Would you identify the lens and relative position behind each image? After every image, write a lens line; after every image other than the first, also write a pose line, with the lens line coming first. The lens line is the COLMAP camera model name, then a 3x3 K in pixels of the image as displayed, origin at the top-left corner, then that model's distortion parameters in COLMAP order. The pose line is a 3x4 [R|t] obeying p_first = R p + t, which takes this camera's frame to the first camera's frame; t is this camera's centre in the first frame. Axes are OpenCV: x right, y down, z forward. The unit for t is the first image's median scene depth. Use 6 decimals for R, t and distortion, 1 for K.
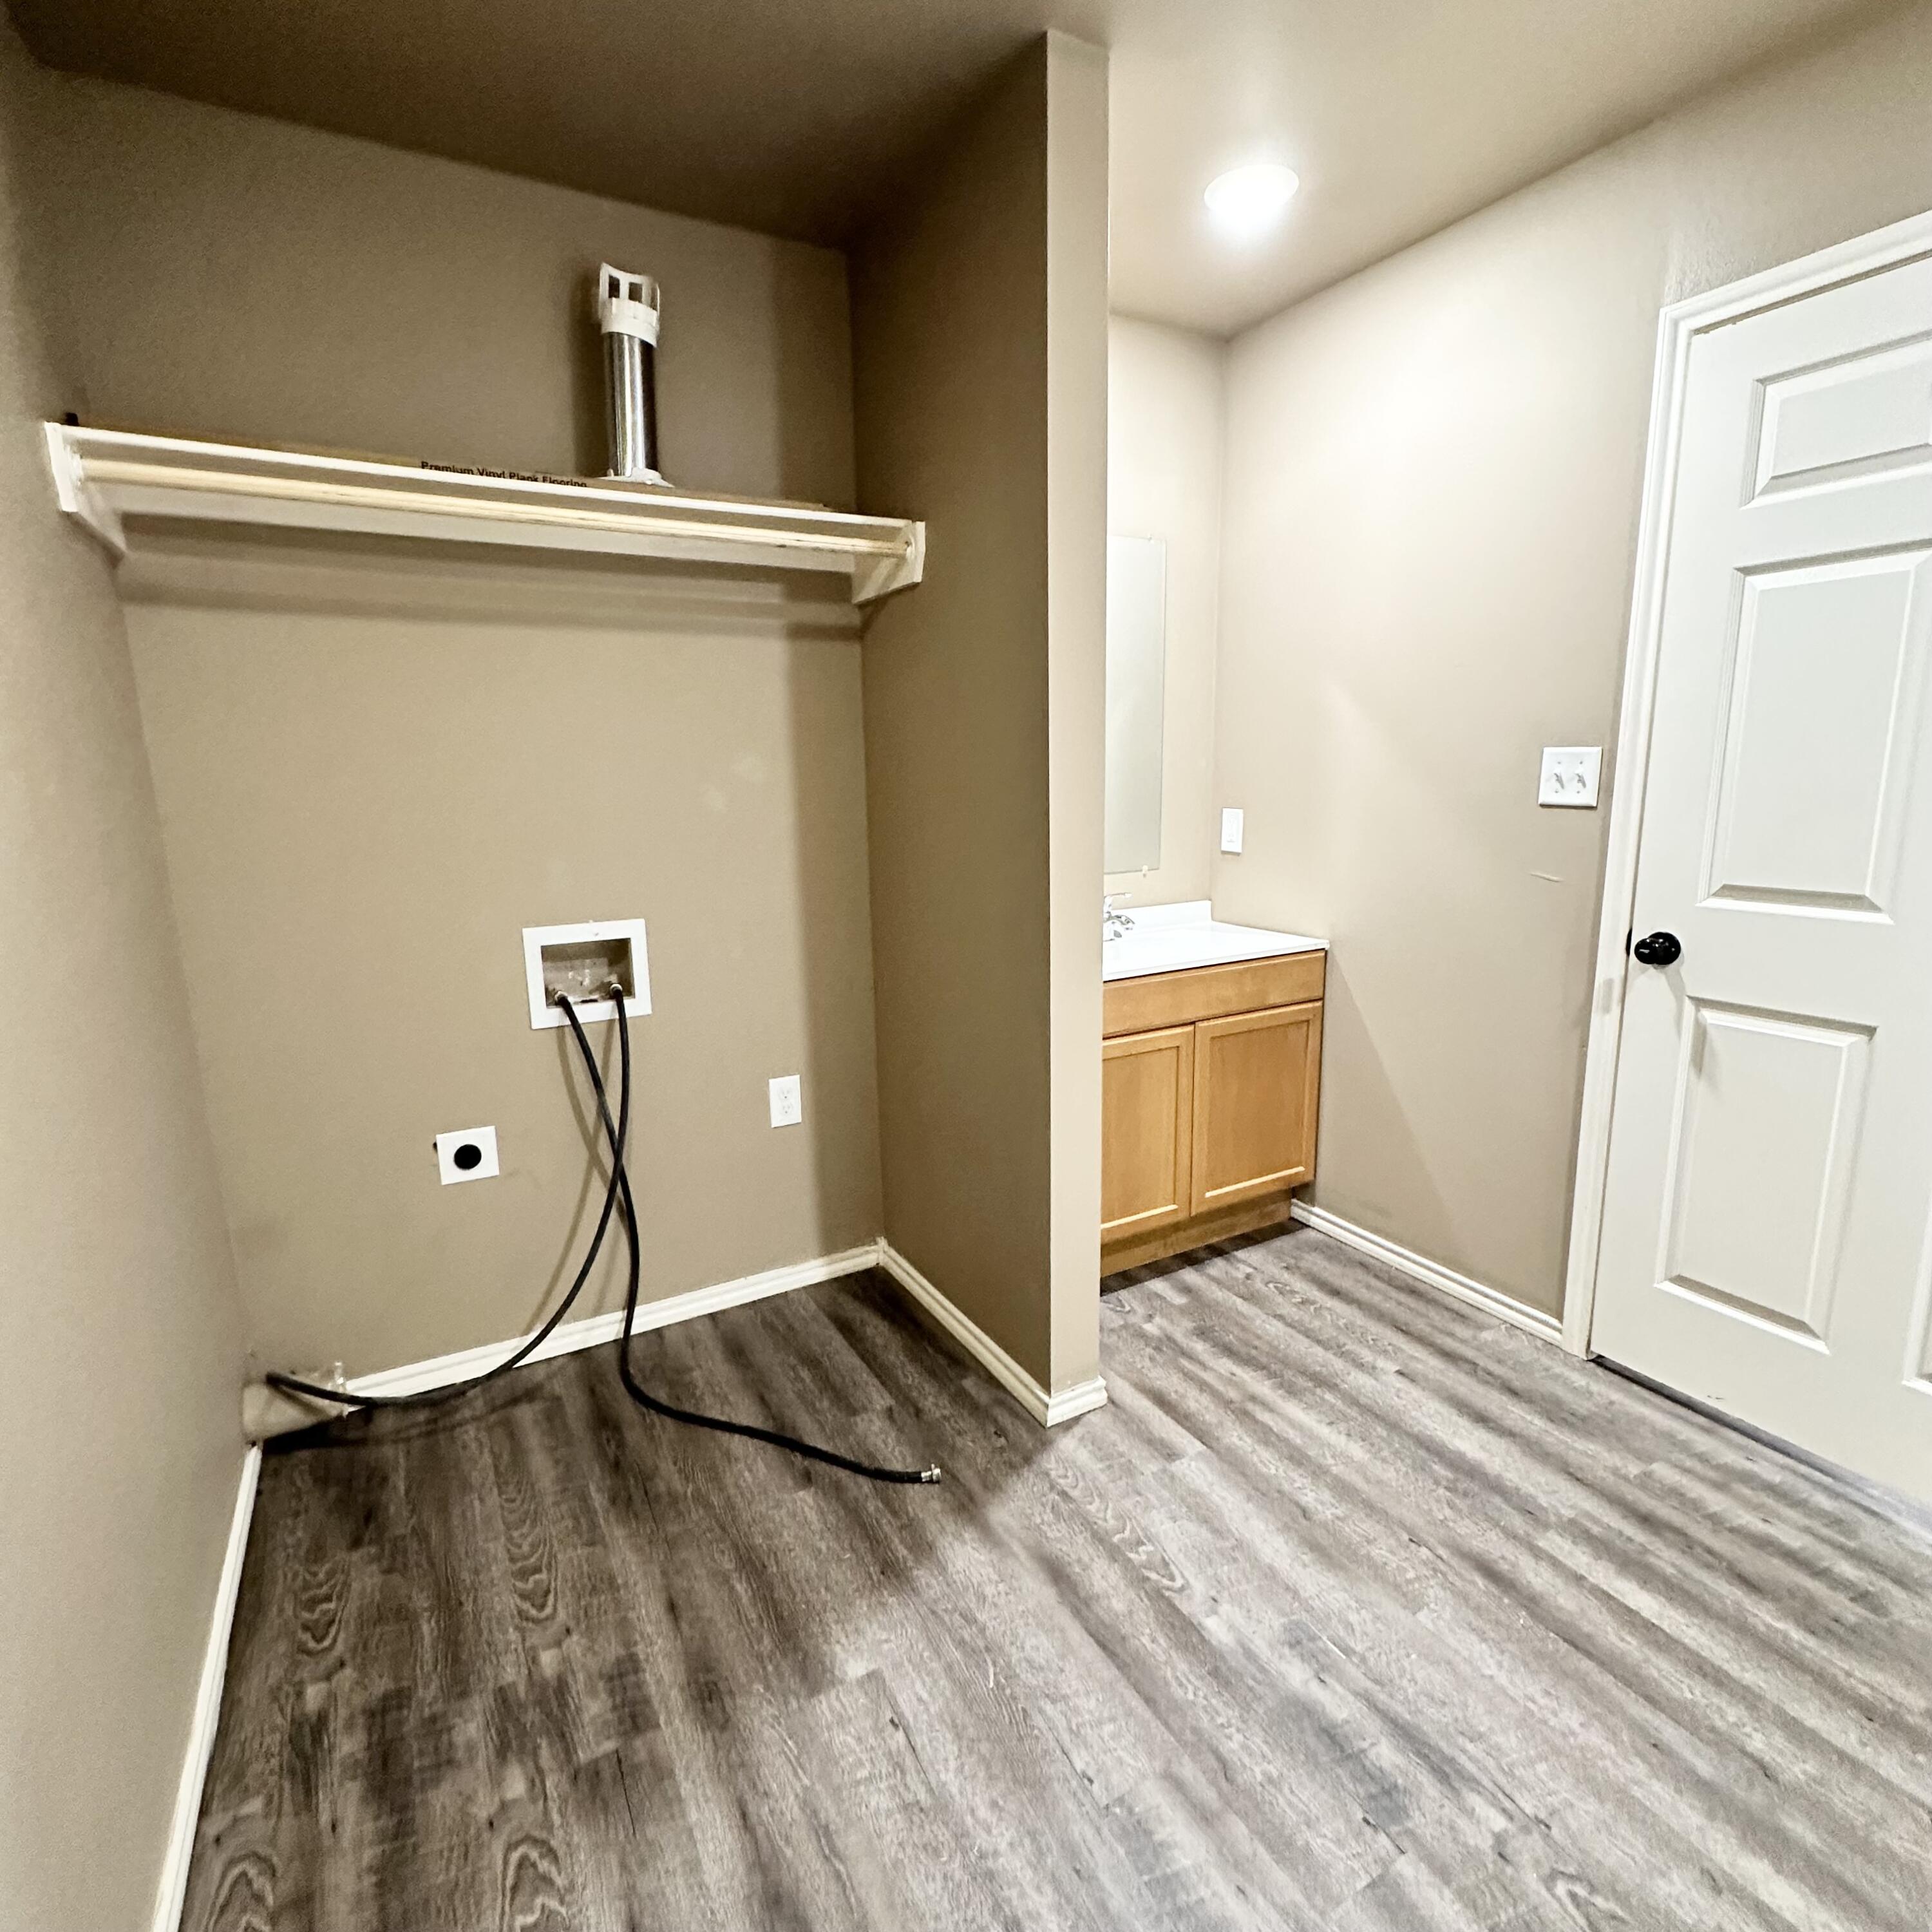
lens RADIAL K [[1034.7, 0, 968.0], [0, 1034.7, 881.9], [0, 0, 1]] dist [-0.000854, -0.000879]
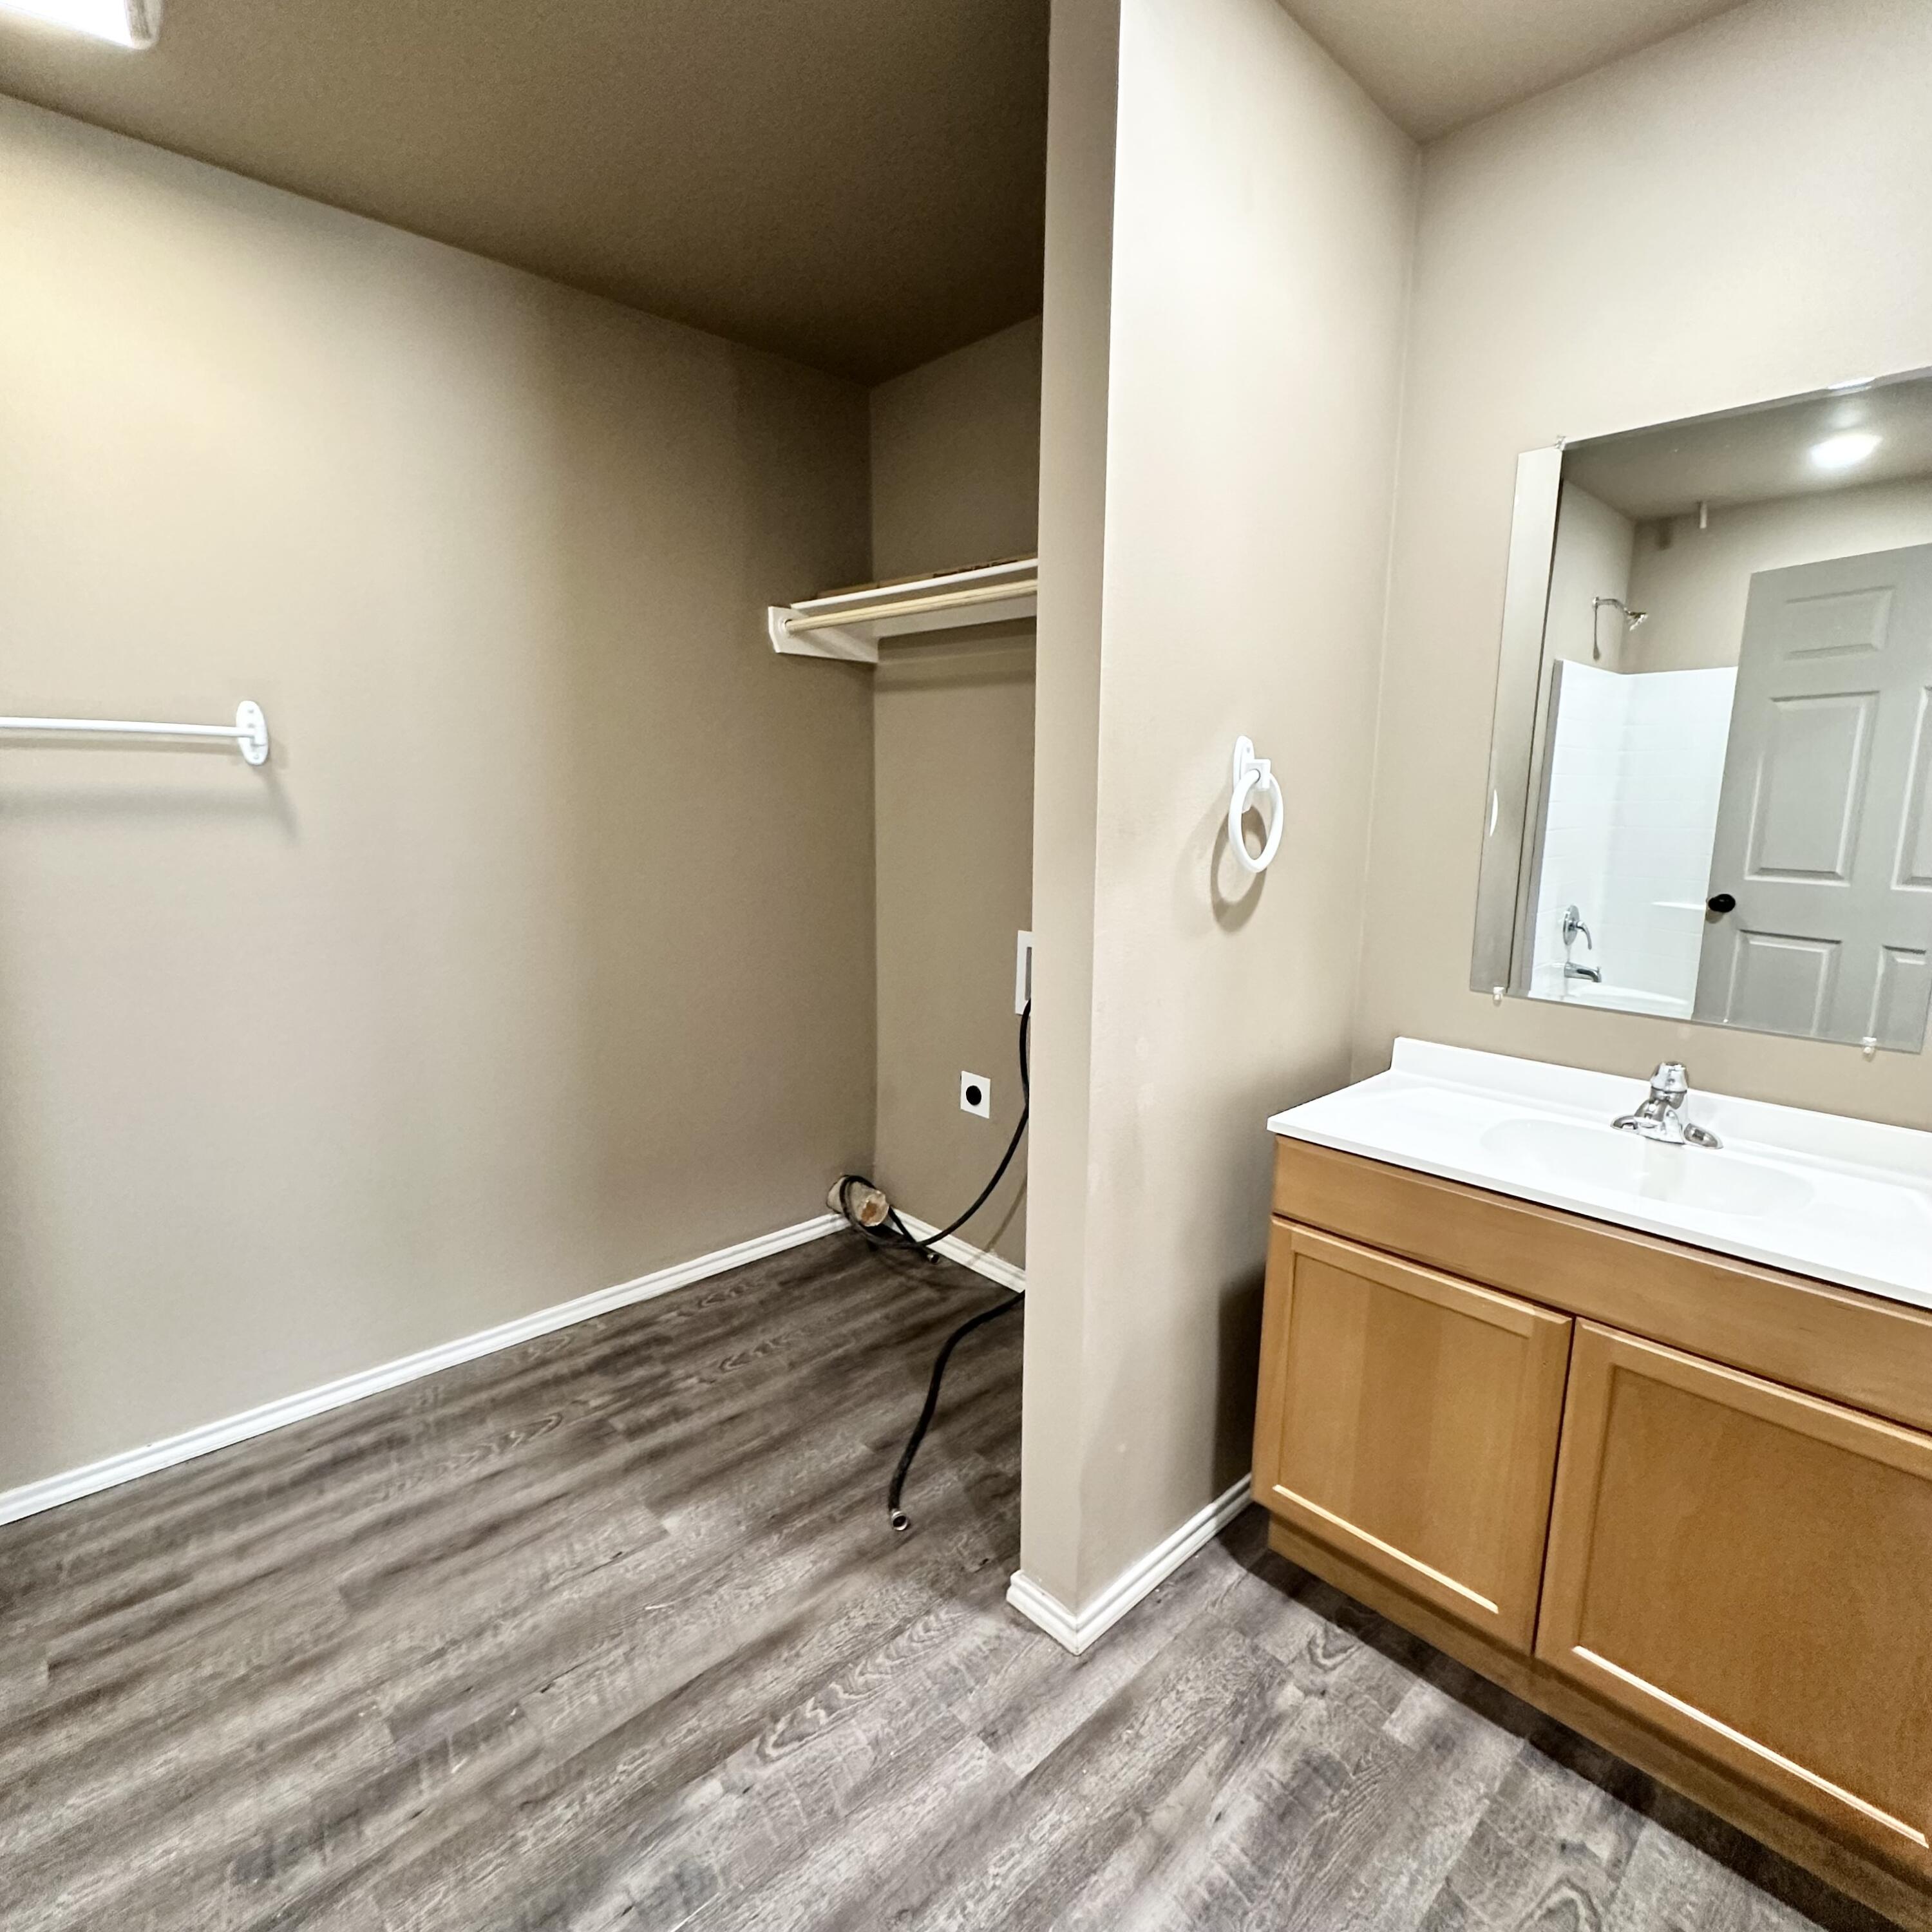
lens RADIAL K [[1030.1, 0, 963.3], [0, 1030.1, 899.3], [0, 0, 1]] dist [0.002553, 0.000335]
pose [[0.242788, 0.124836, -0.962013, 0.951147], [-0.118833, 0.988044, 0.098223, -0.136153], [0.962773, 0.090472, 0.254720, 0.829159]]
